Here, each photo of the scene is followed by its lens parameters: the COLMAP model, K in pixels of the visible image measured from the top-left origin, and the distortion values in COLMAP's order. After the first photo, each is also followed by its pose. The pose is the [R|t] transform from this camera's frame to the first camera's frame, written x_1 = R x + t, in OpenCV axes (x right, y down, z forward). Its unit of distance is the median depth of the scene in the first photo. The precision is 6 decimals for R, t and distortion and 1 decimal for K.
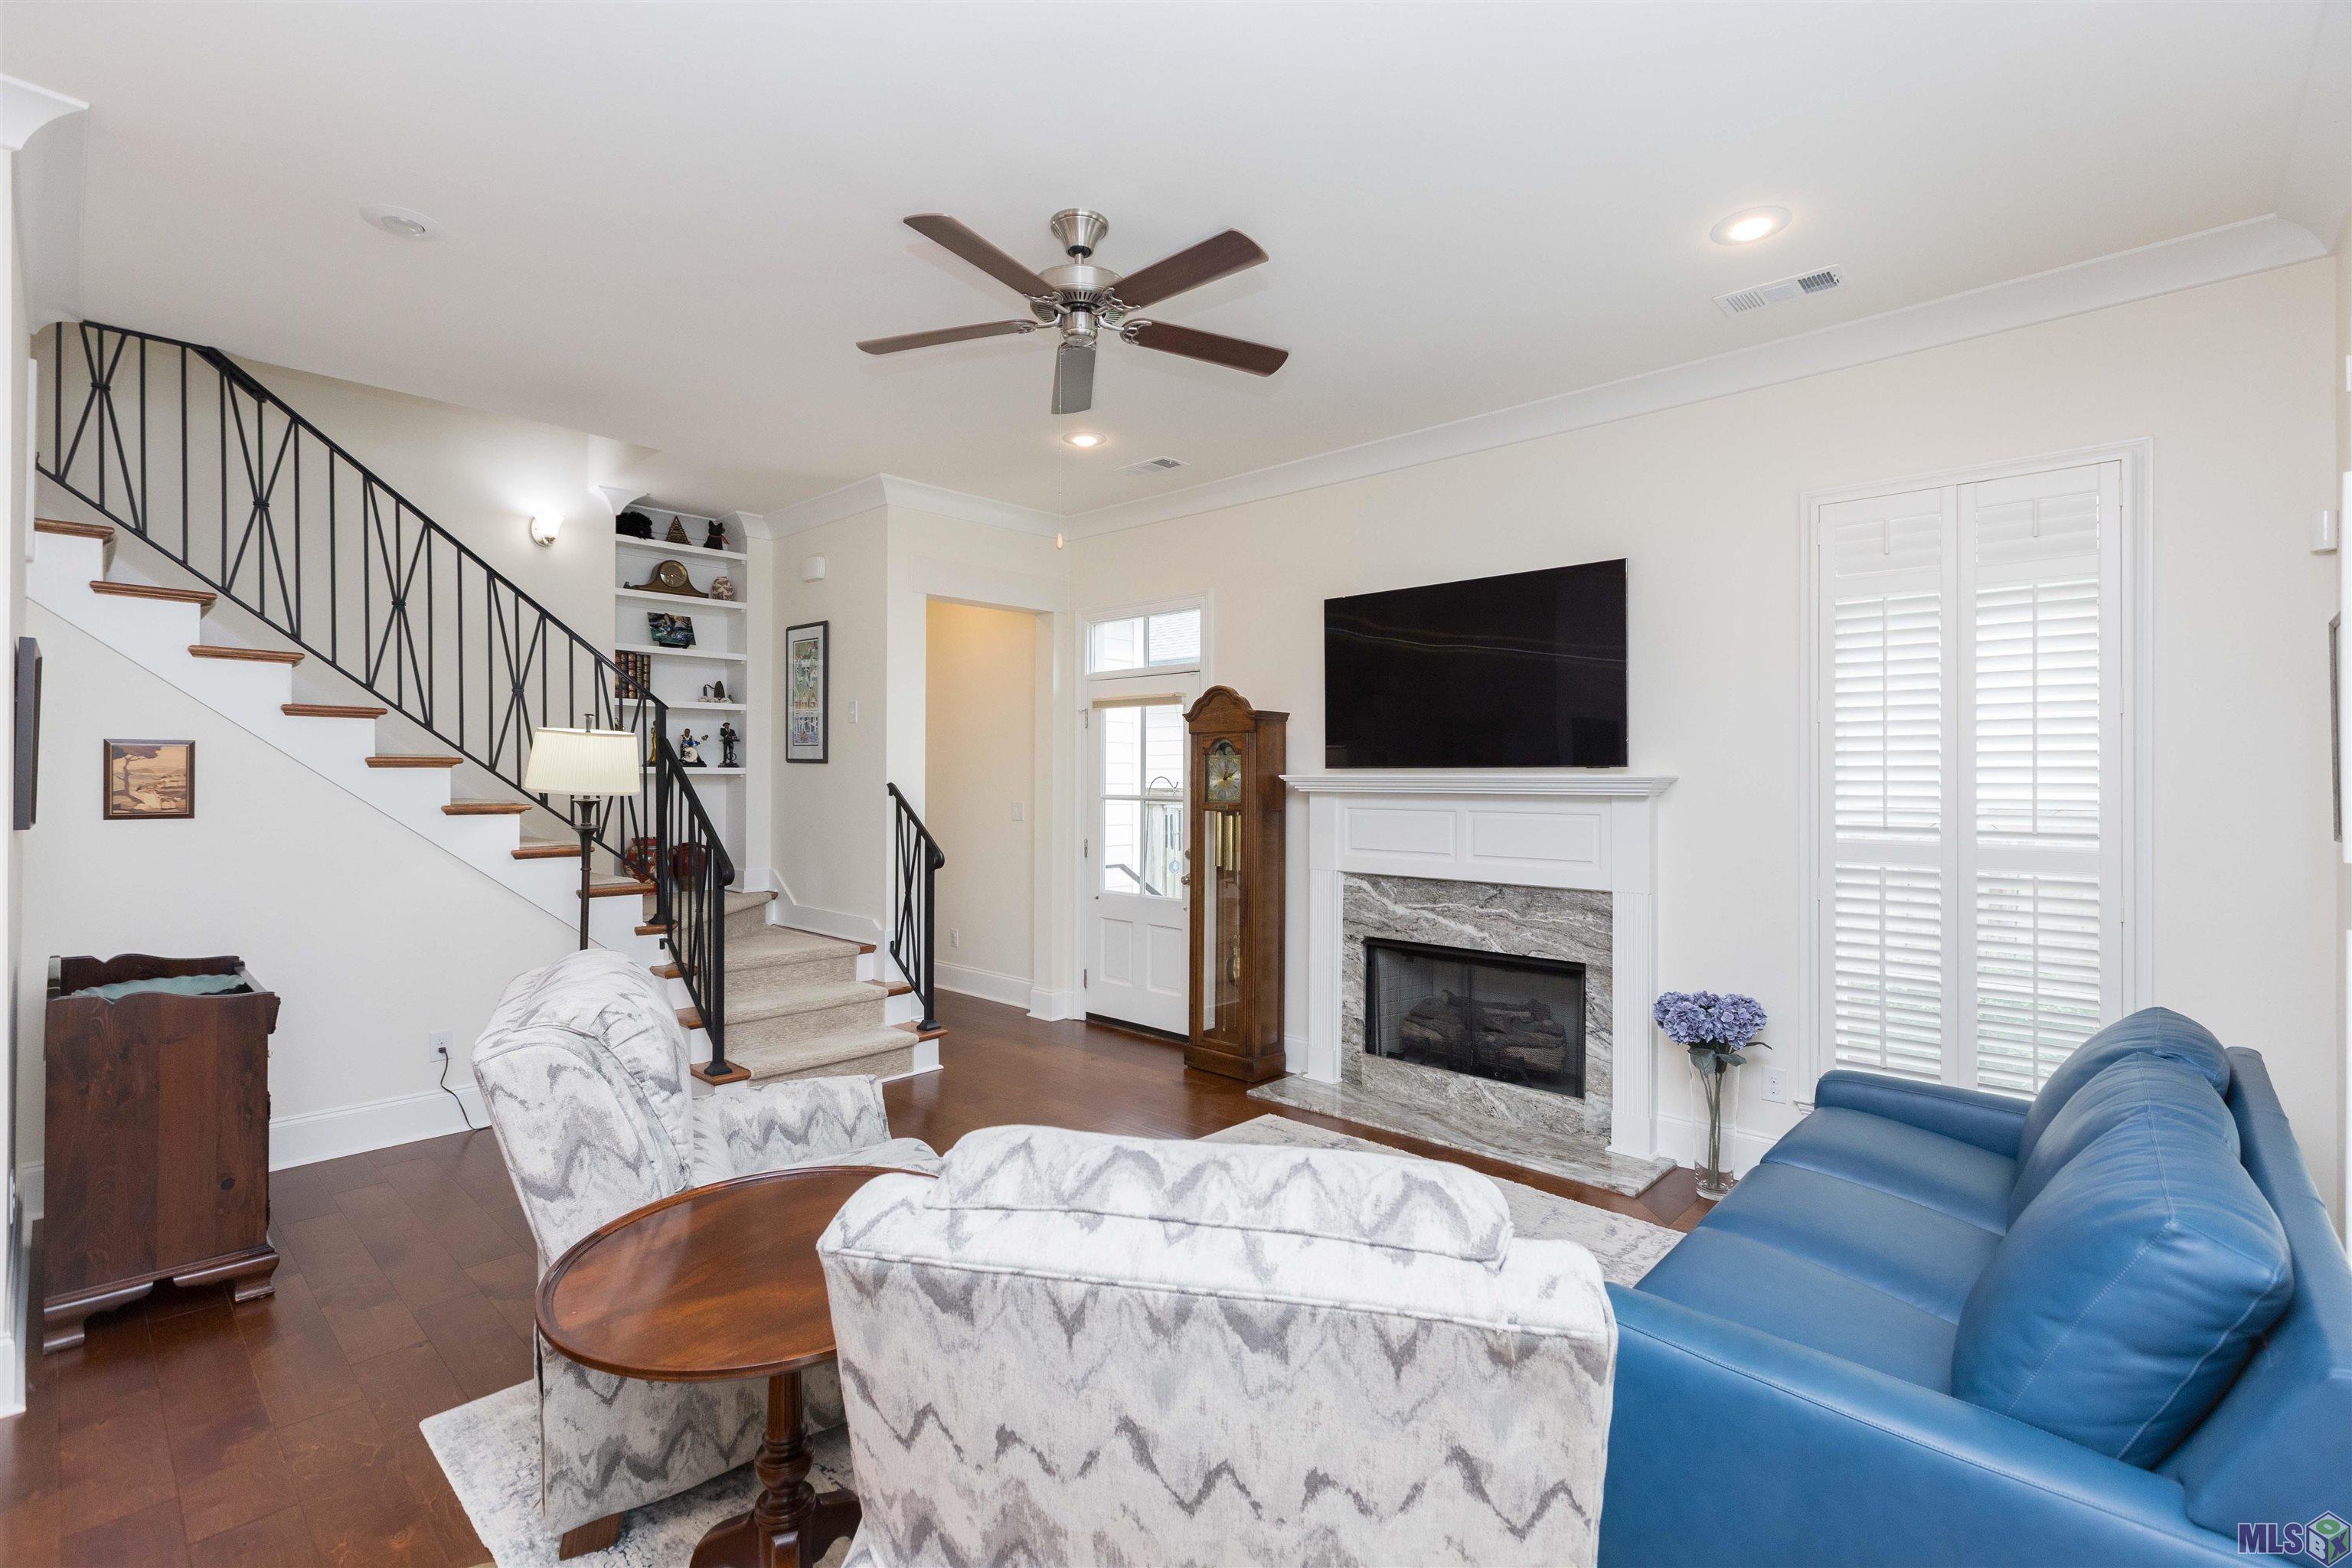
lens RADIAL K [[1064.6, 0, 1171.8], [0, 1064.6, 766.8], [0, 0, 1]] dist [-0.002189, -0.000025]
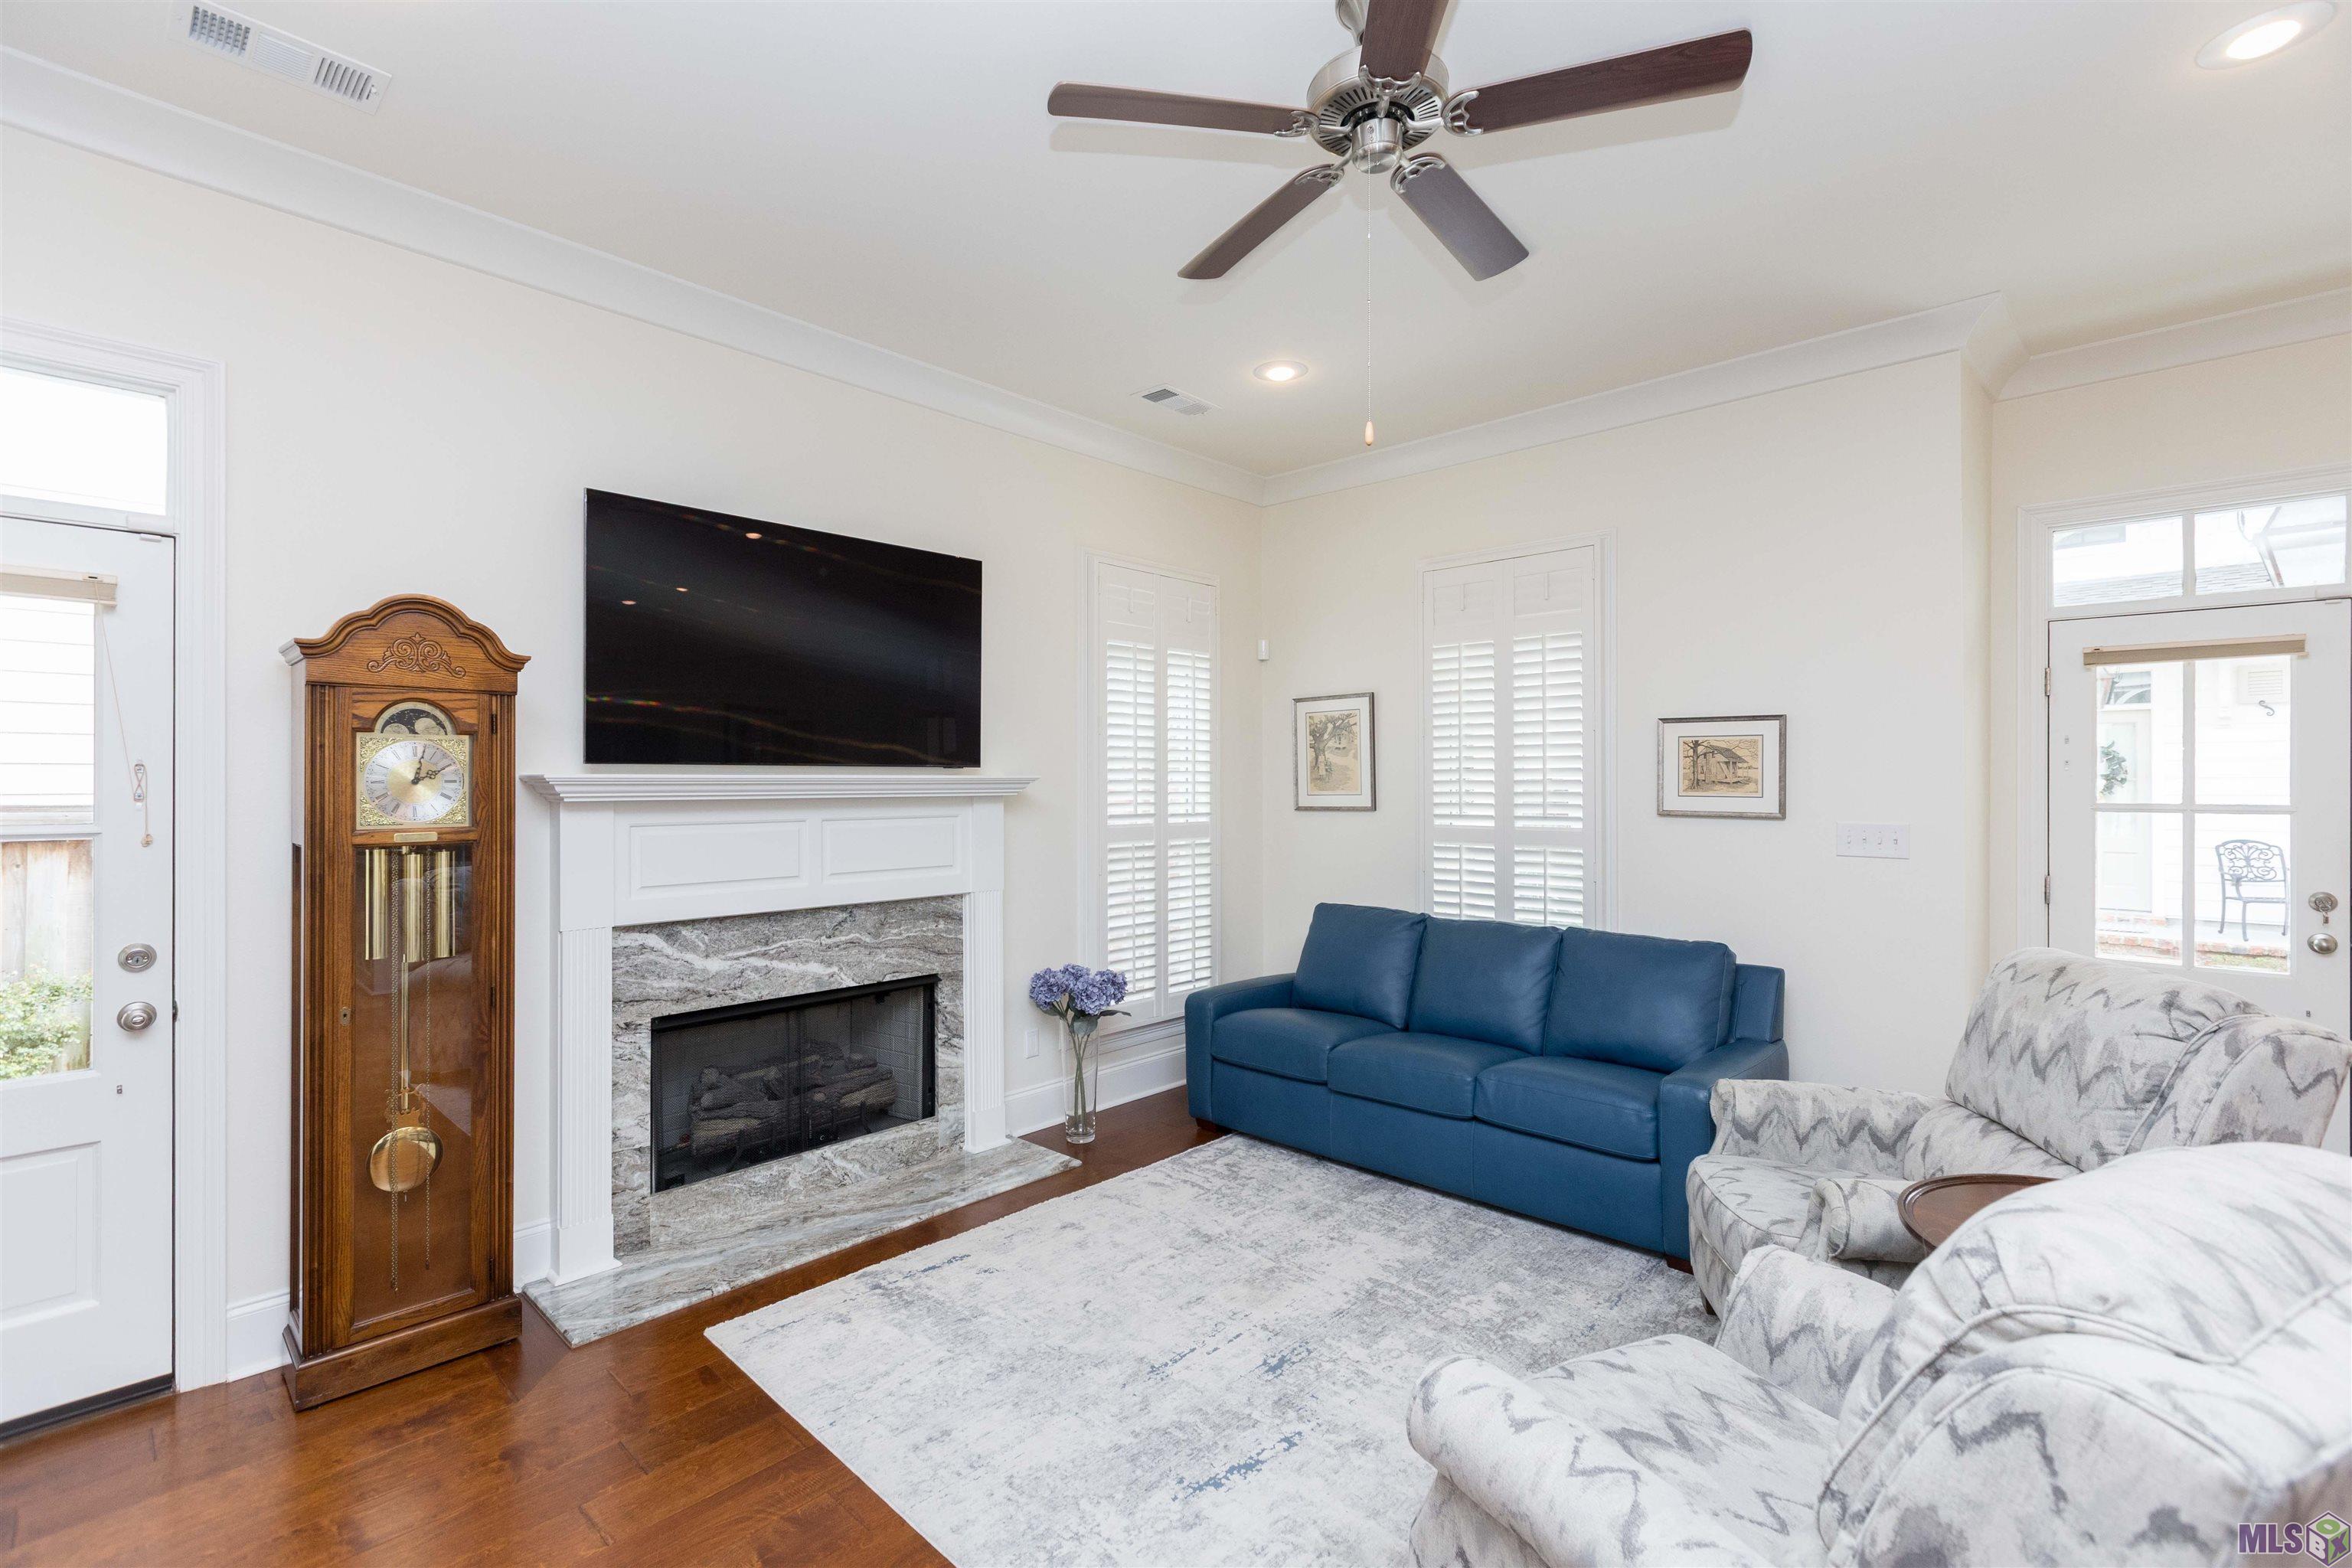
lens RADIAL K [[1057.9, 0, 1163.6], [0, 1057.9, 773.3], [0, 0, 1]] dist [0.001005, -0.000657]
pose [[-0.002418, 0.003821, 0.999990, -0.516335], [-0.009383, 0.999949, -0.003844, 0.006878], [-0.999953, -0.009392, -0.002382, 0.739102]]
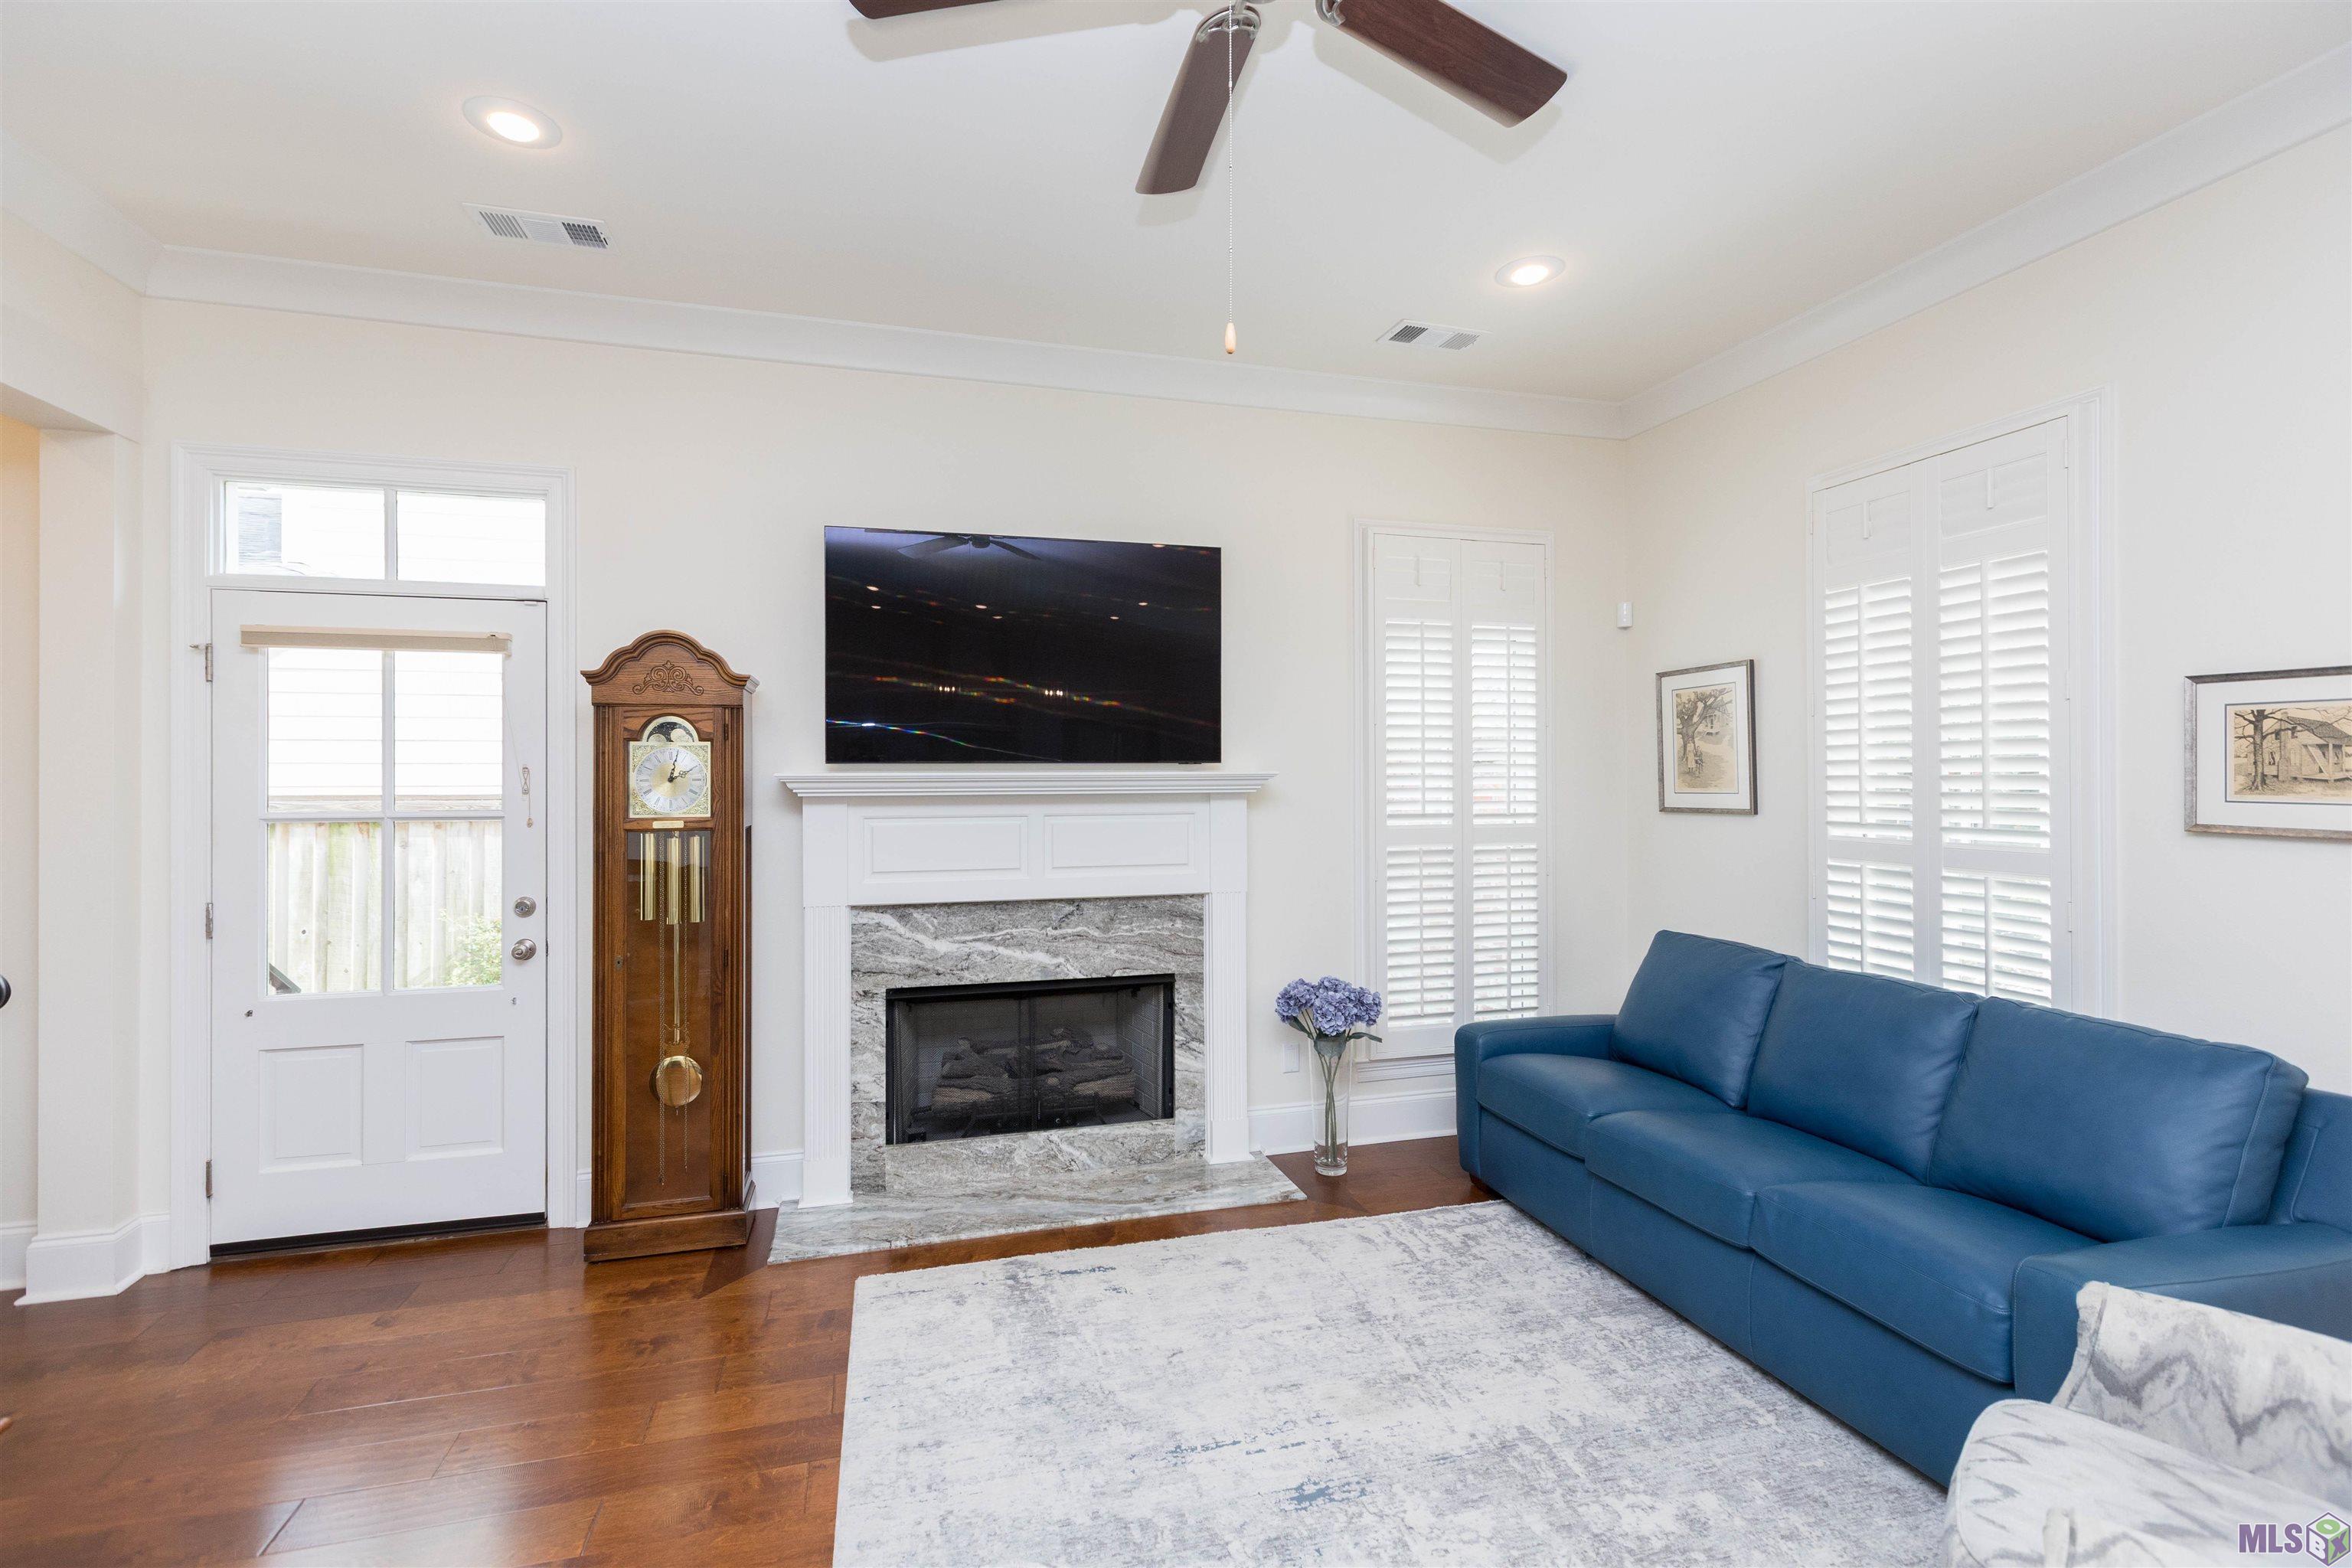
lens RADIAL K [[1049.4, 0, 1140.2], [0, 1049.4, 764.9], [0, 0, 1]] dist [0.000982, -0.000651]
pose [[0.521059, 0.001721, 0.853519, -0.382116], [-0.003373, 0.999994, 0.000042, 0.001722], [-0.853514, -0.002901, 0.521062, 0.502950]]
